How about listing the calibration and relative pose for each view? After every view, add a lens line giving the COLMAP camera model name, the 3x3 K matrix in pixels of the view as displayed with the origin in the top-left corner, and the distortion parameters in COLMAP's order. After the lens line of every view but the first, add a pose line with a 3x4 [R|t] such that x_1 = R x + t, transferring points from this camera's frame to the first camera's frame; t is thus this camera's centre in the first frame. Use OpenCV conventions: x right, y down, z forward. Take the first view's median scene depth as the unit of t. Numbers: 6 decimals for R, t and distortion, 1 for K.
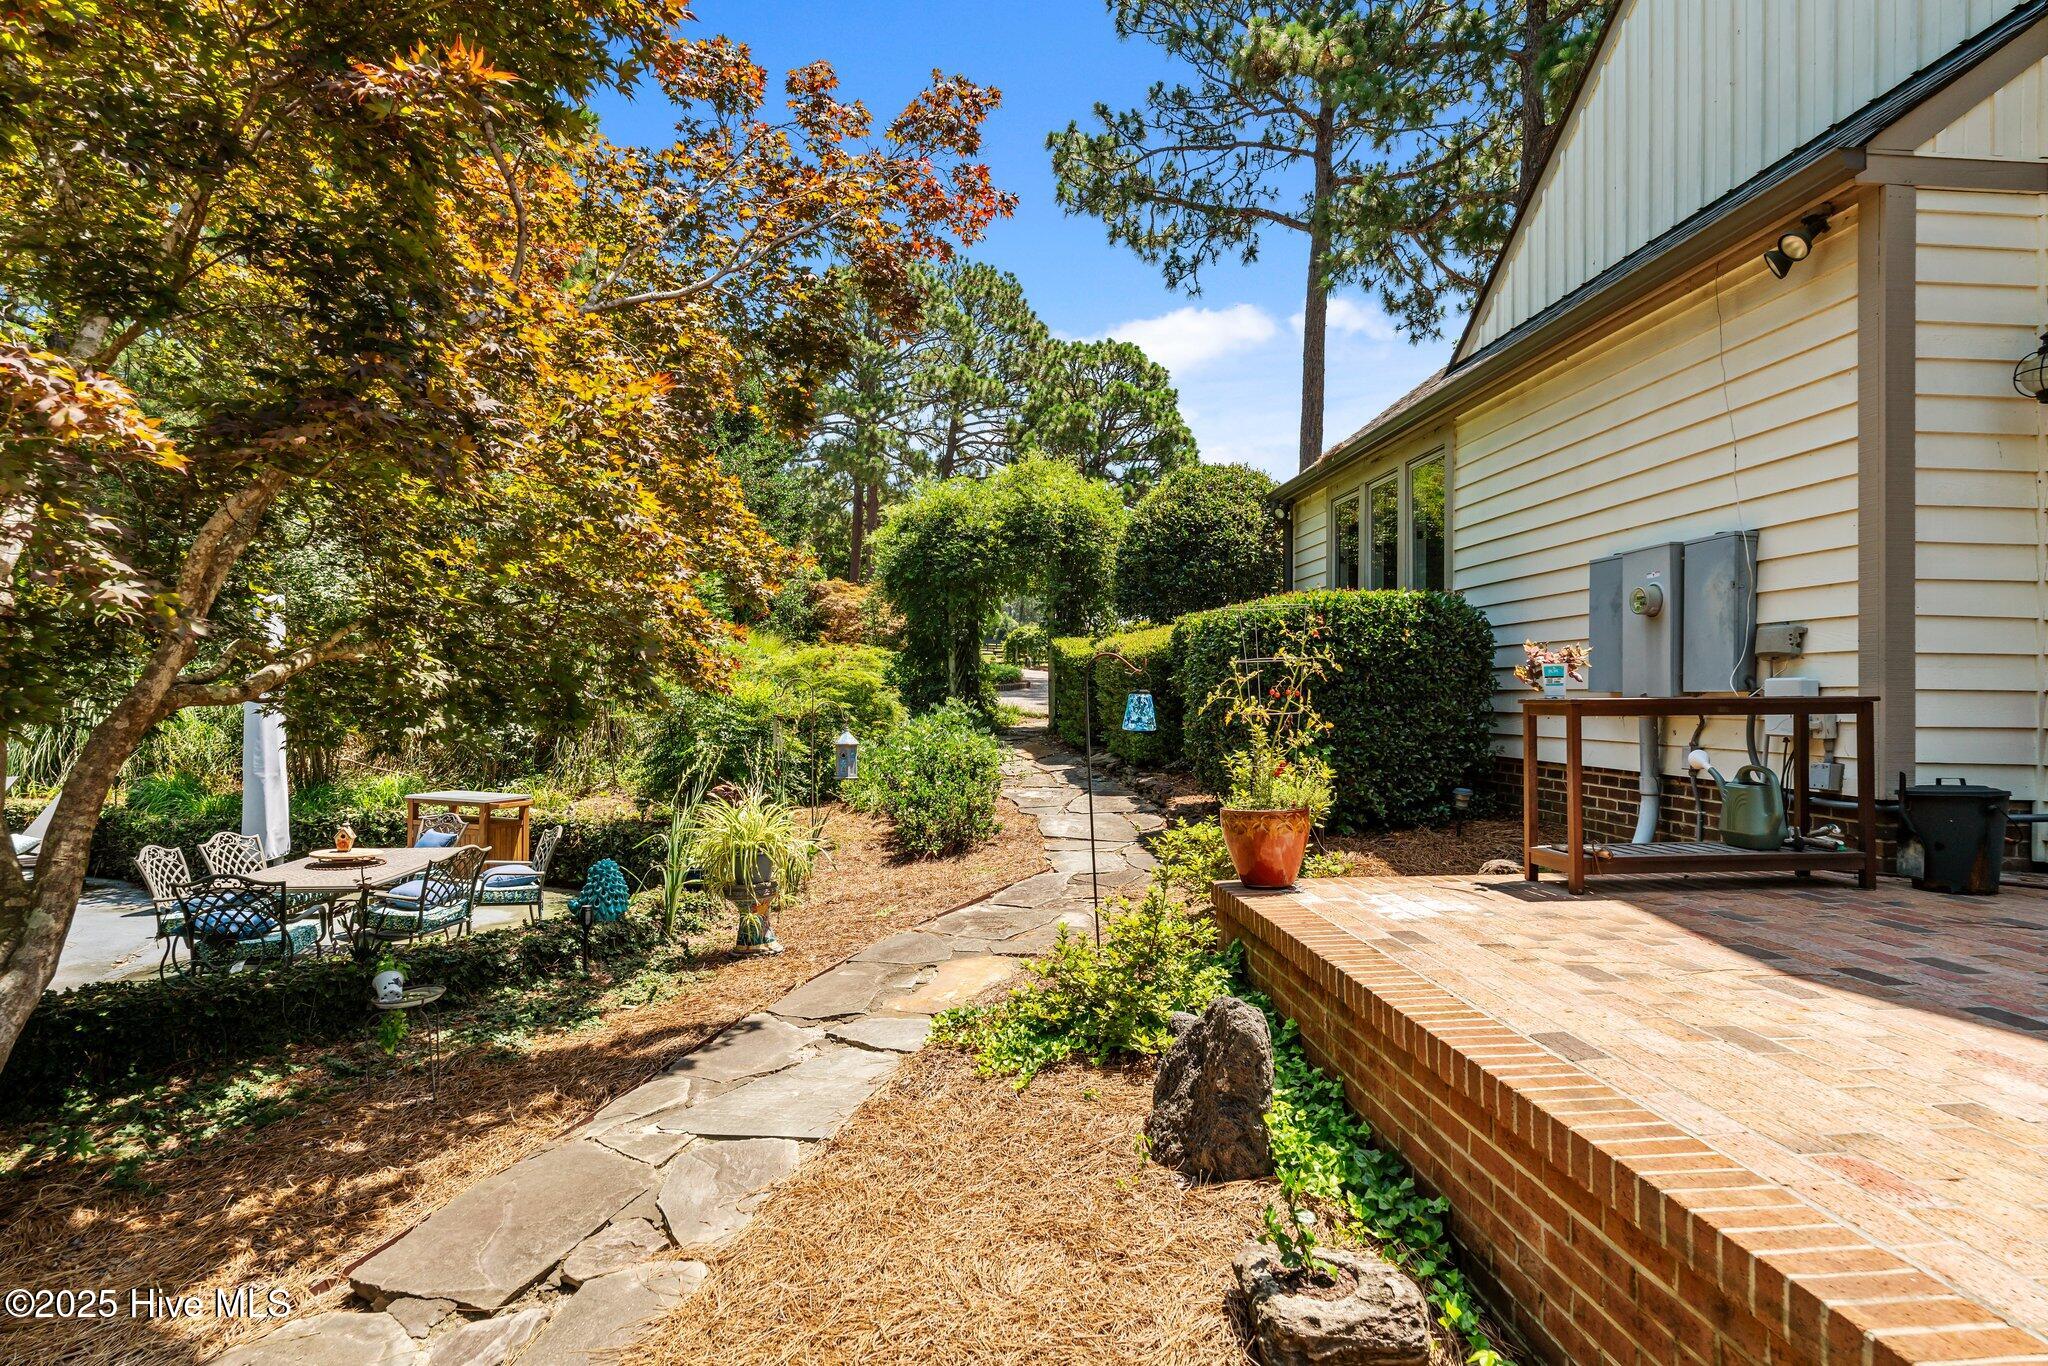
lens RADIAL K [[1144.8, 0, 1025.4], [0, 1144.8, 686.5], [0, 0, 1]] dist [-0.004371, 0.000342]
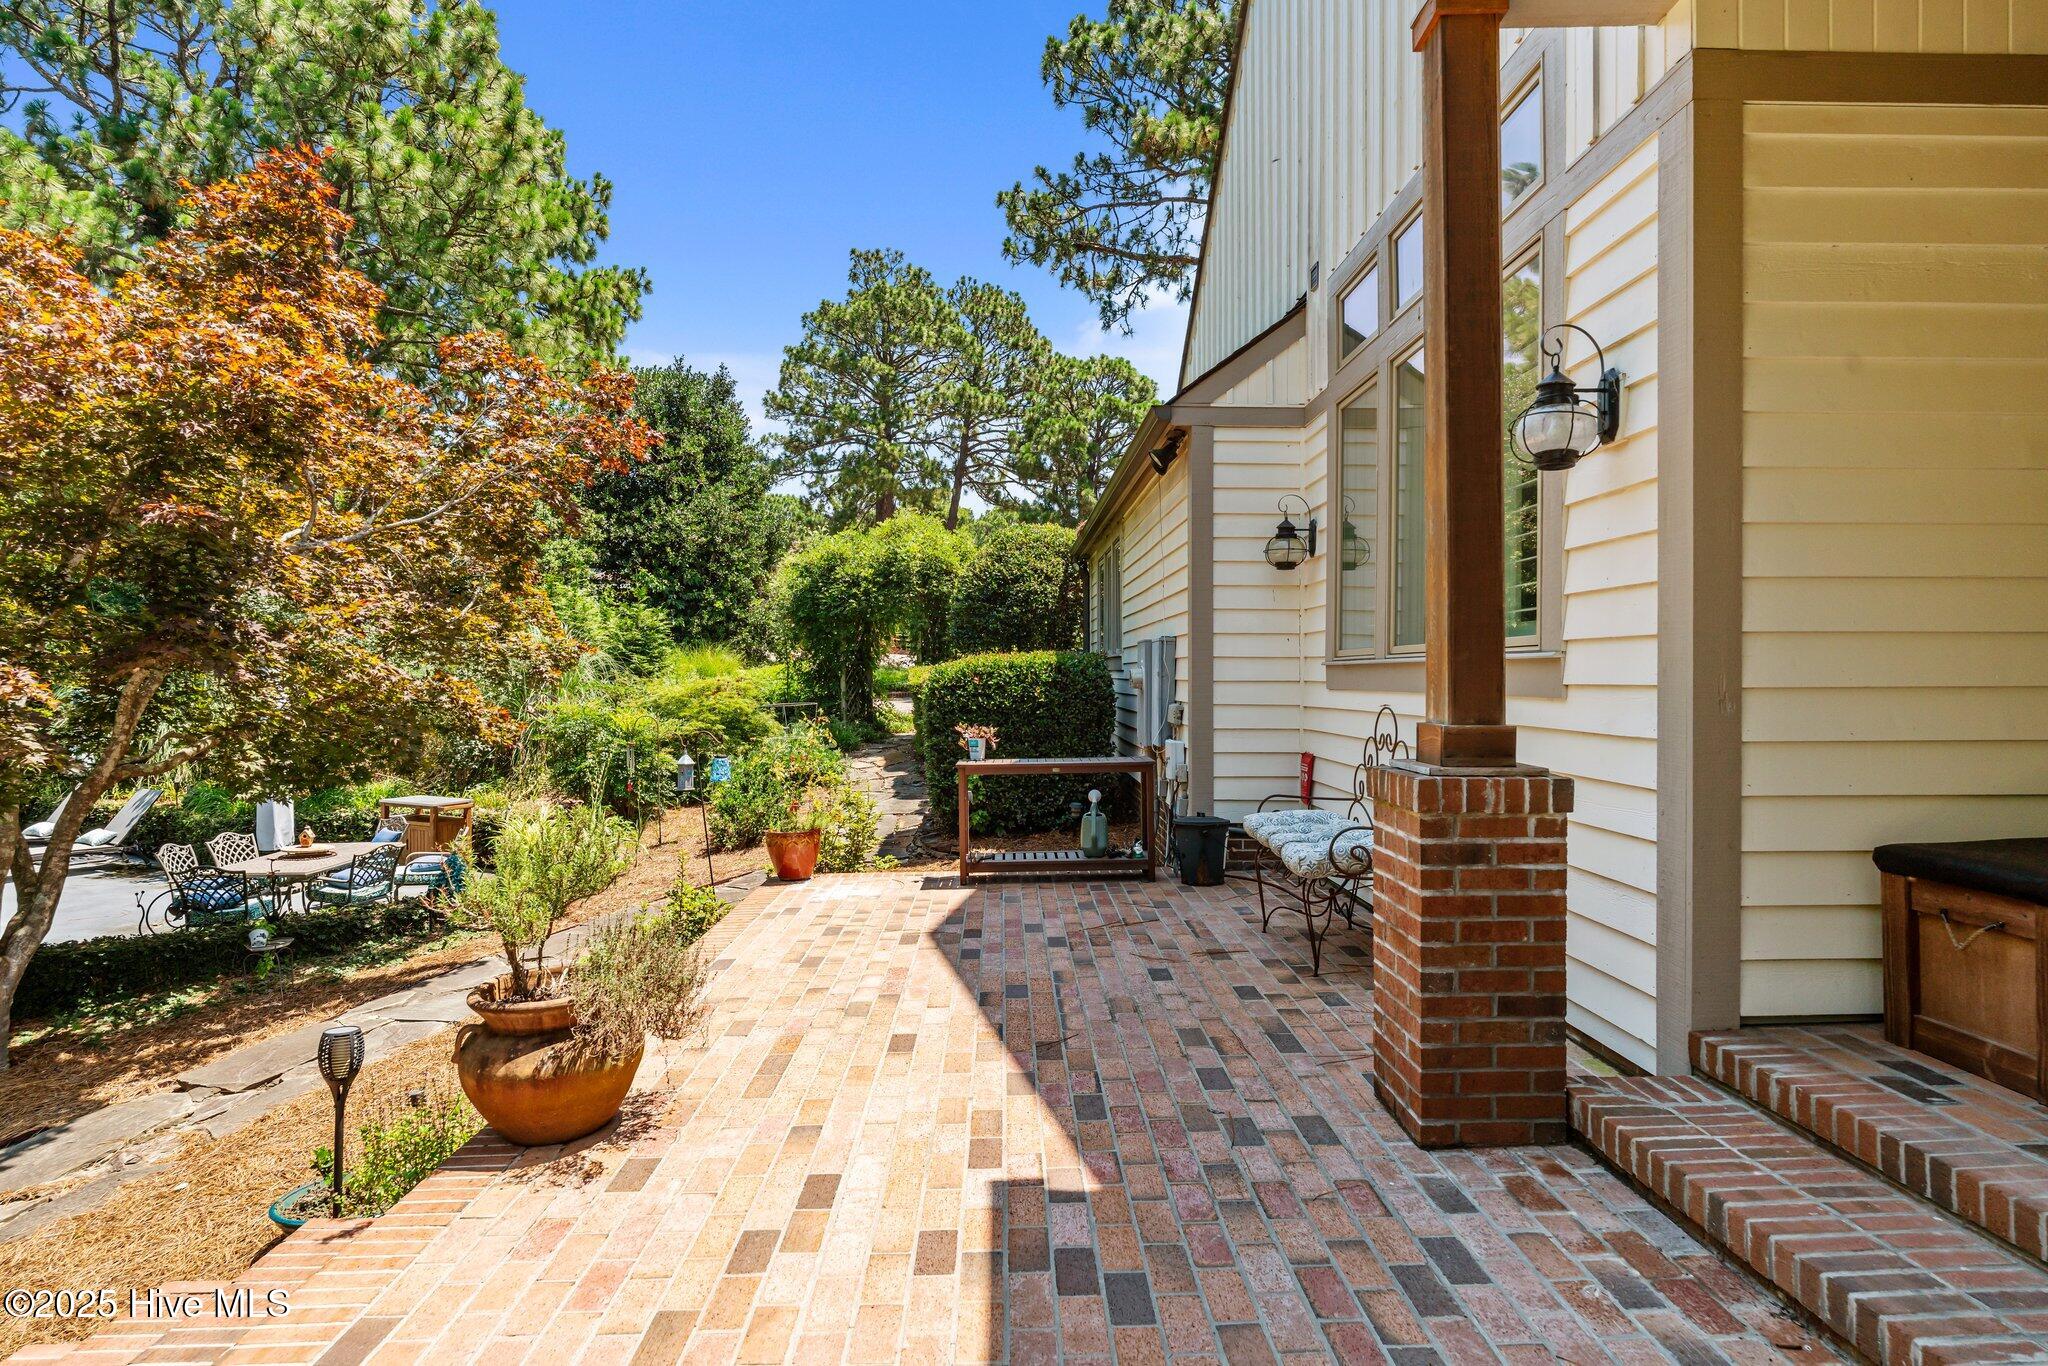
lens RADIAL K [[1103.1, 0, 1027.5], [0, 1103.1, 682.6], [0, 0, 1]] dist [-0.006283, -0.001331]
pose [[0.998690, -0.008205, -0.050512, 0.202074], [0.008929, 0.999860, 0.014125, -0.038607], [0.050389, -0.014558, 0.998624, -0.168769]]
